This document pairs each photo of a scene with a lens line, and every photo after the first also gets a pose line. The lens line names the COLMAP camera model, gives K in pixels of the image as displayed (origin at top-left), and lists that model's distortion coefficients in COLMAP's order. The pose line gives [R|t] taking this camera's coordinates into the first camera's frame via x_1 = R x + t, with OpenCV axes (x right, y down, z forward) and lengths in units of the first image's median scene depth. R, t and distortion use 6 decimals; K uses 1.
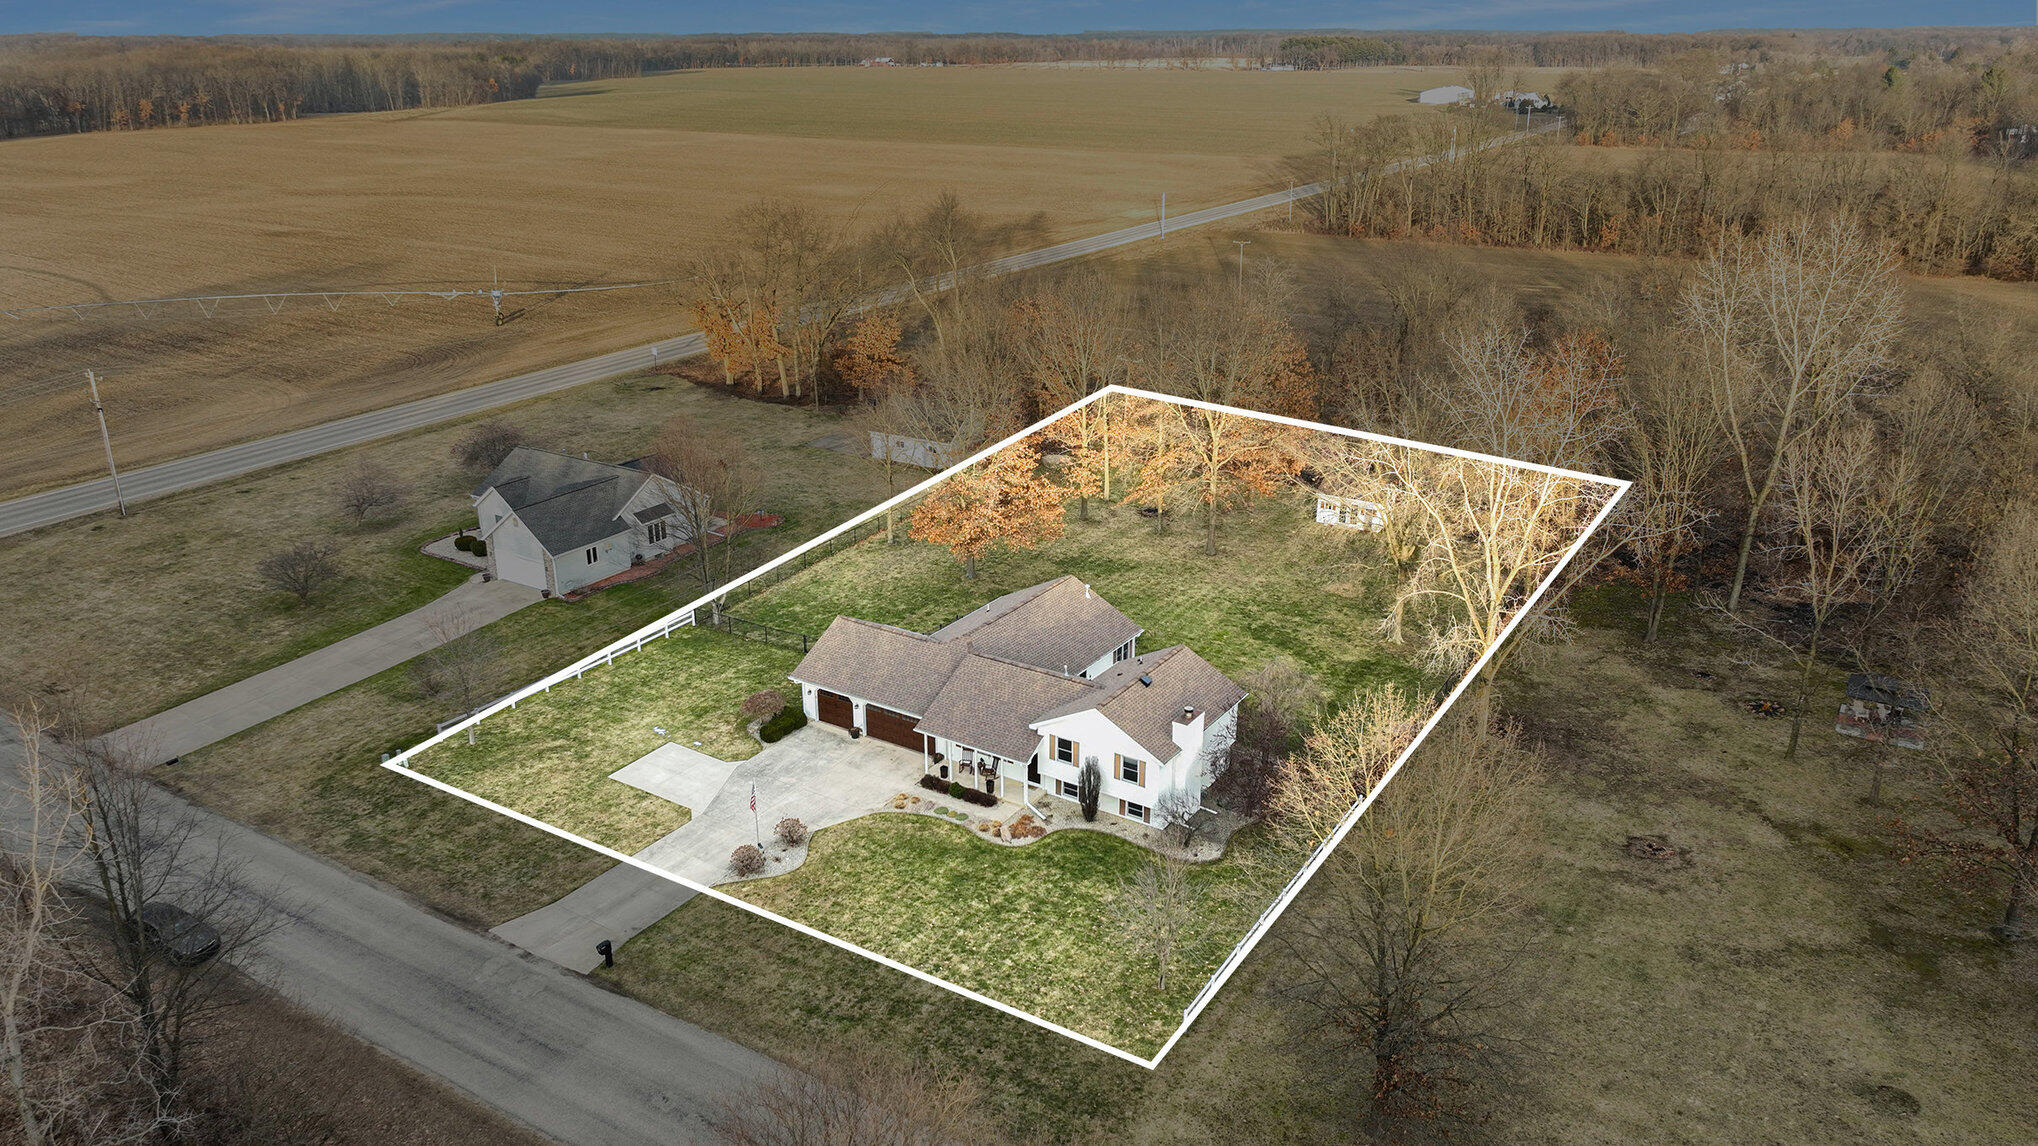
lens RADIAL K [[1432.1, 0, 1019.0], [0, 1432.1, 573.0], [0, 0, 1]] dist [0.011361, 0.000628]
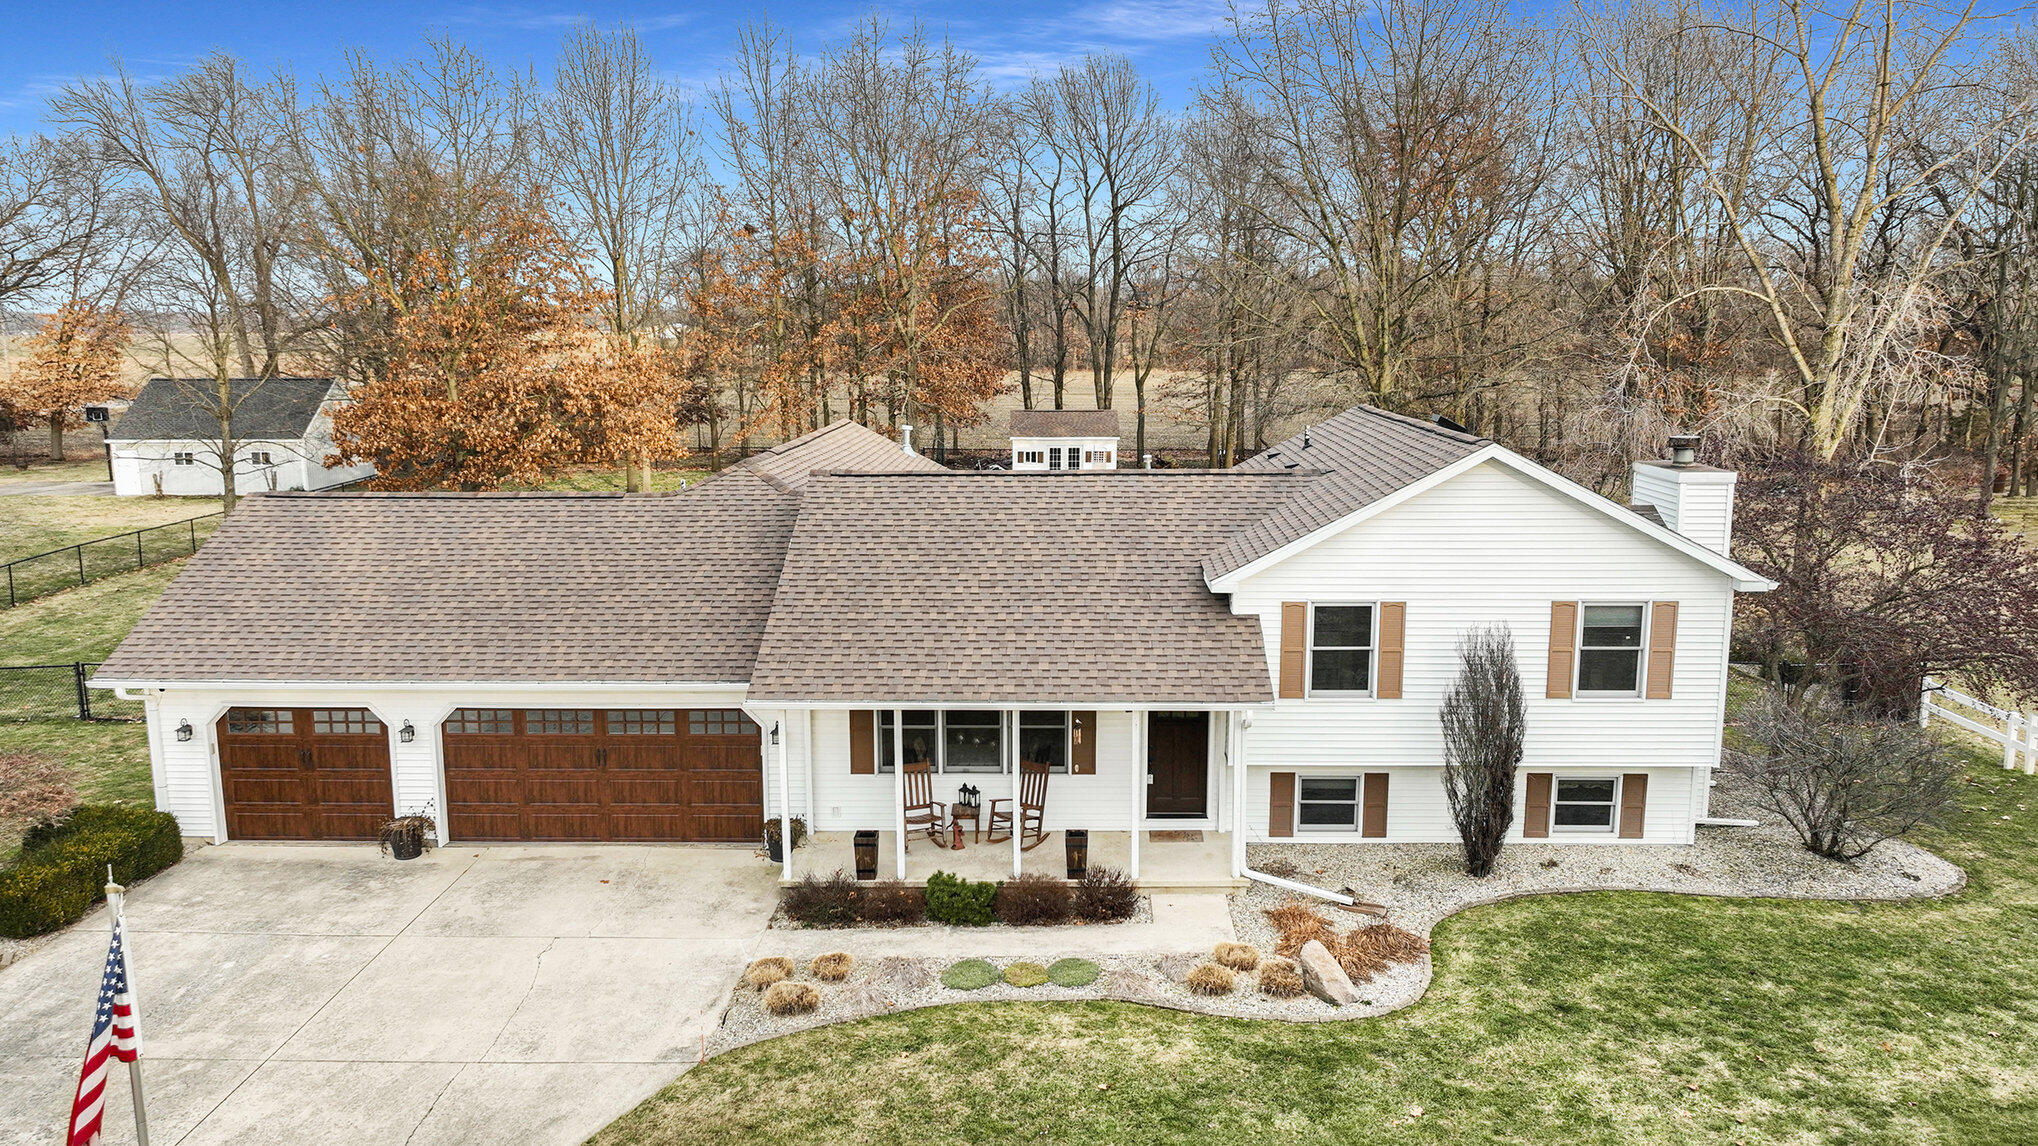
lens RADIAL K [[1451.9, 0, 1019.0], [0, 1451.9, 573.0], [0, 0, 1]] dist [0.000612, 0.002927]
pose [[0.857793, -0.094766, 0.505183, -0.152497], [0.188776, 0.972253, -0.138157, 0.125861], [-0.478074, 0.213877, 0.851882, 0.719541]]
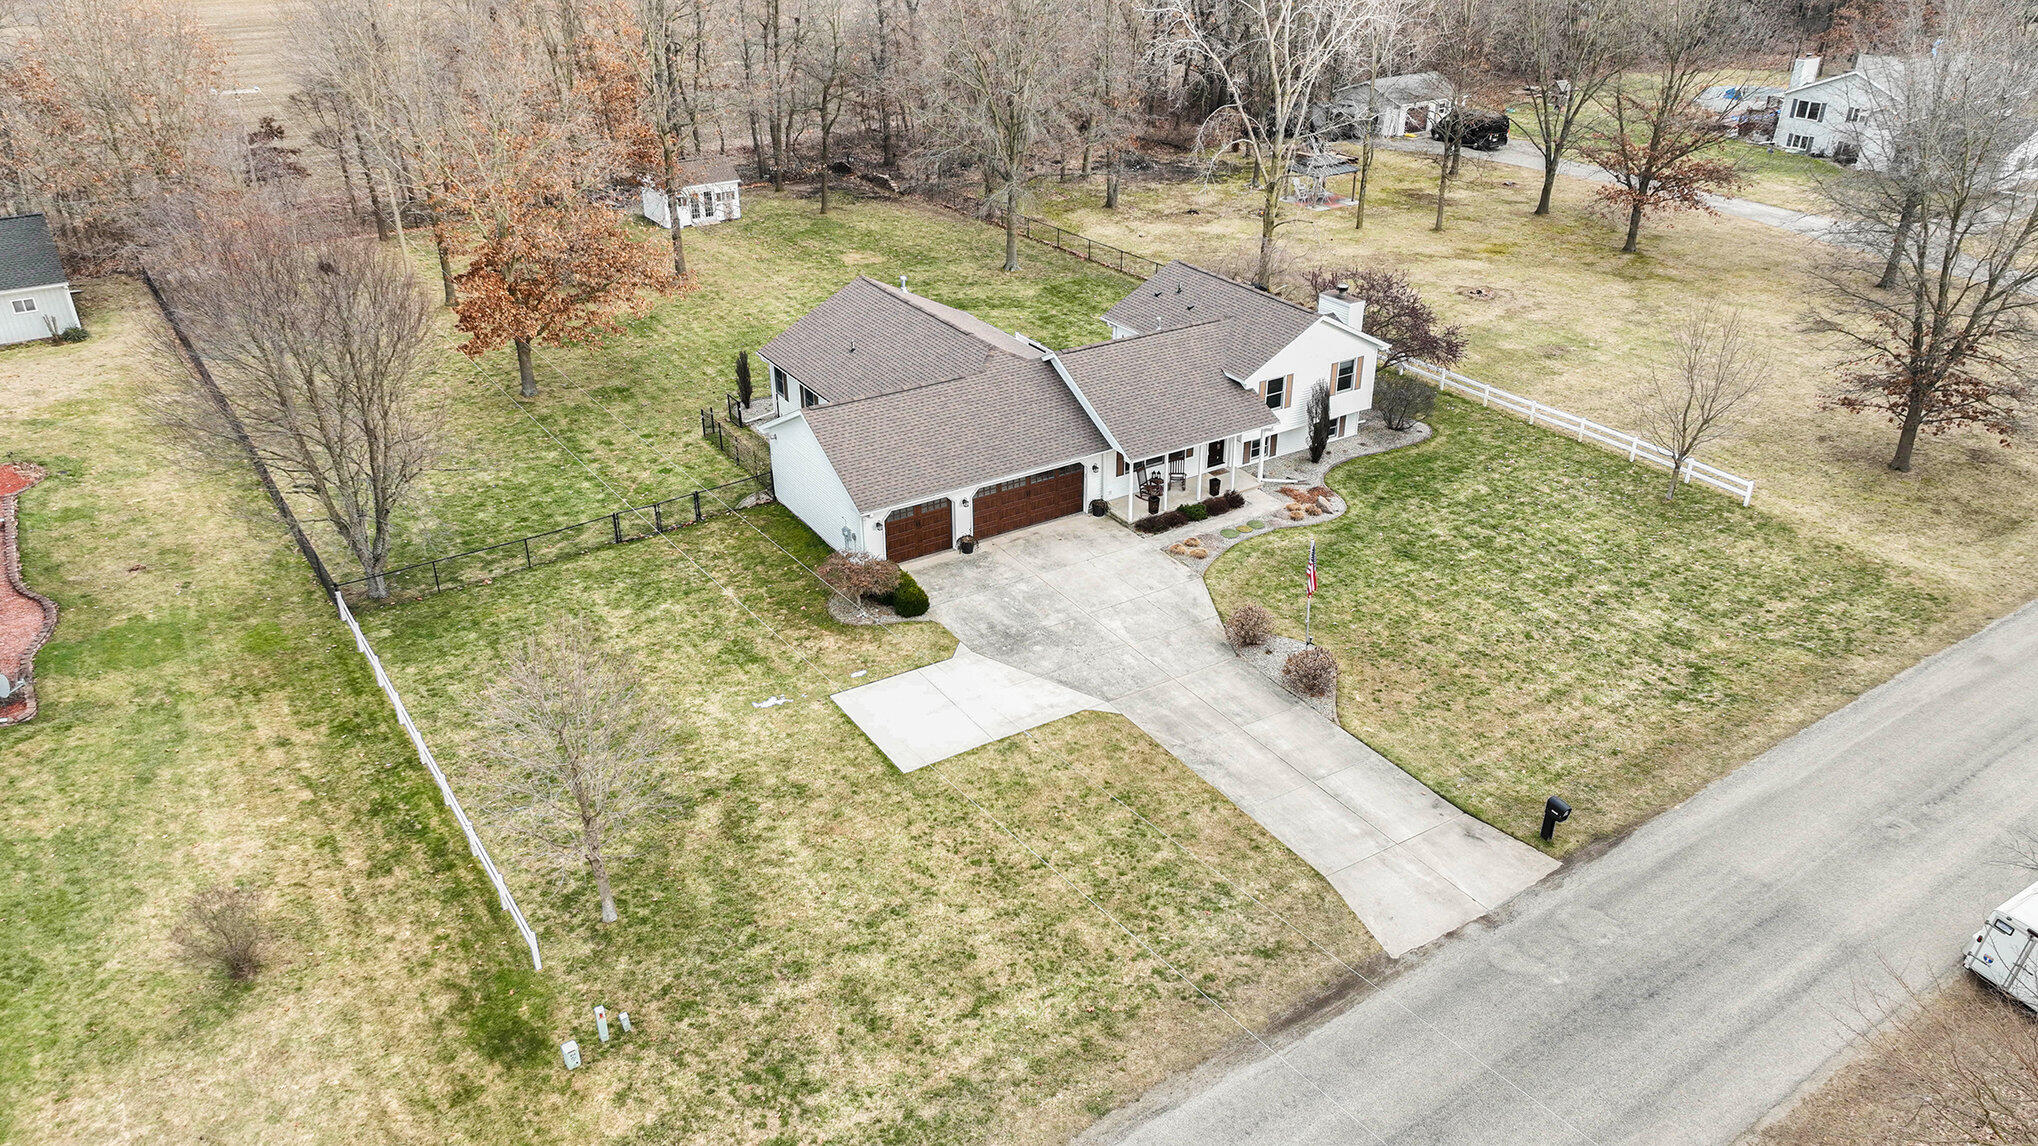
lens RADIAL K [[1432.1, 0, 1019.0], [0, 1432.1, 573.0], [0, 0, 1]] dist [0.011361, 0.000628]
pose [[0.417358, -0.425192, 0.803134, -0.639628], [0.321504, 0.895715, 0.307132, -0.067633], [-0.849969, 0.130026, 0.510535, 0.672503]]
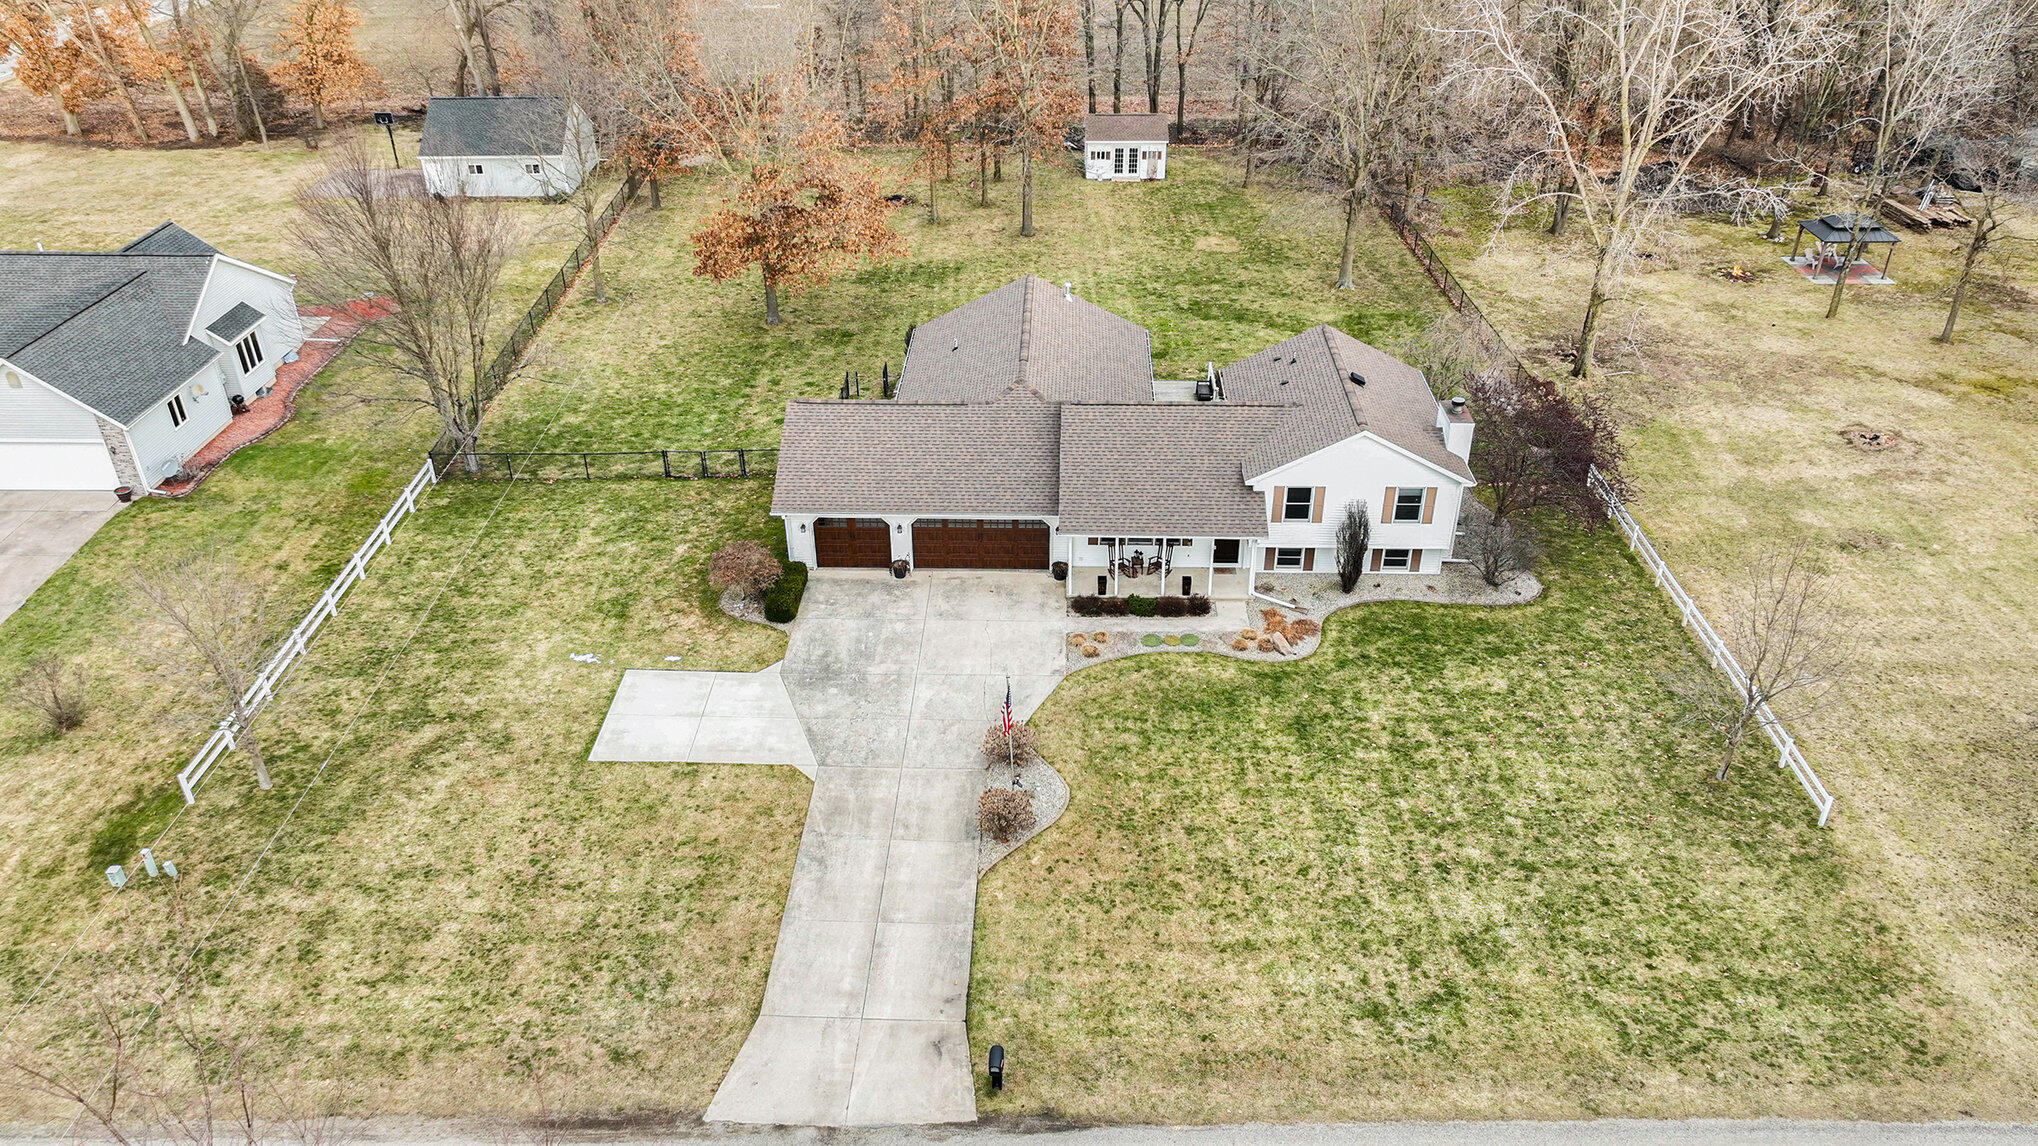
lens RADIAL K [[1473.1, 0, 1016.4], [0, 1473.1, 512.5], [0, 0, 1]] dist [0.009243, 0.001759]
pose [[0.856026, -0.255664, 0.449283, -0.368159], [0.187997, 0.963590, 0.190136, -0.028693], [-0.481535, -0.078298, 0.872922, 0.413342]]
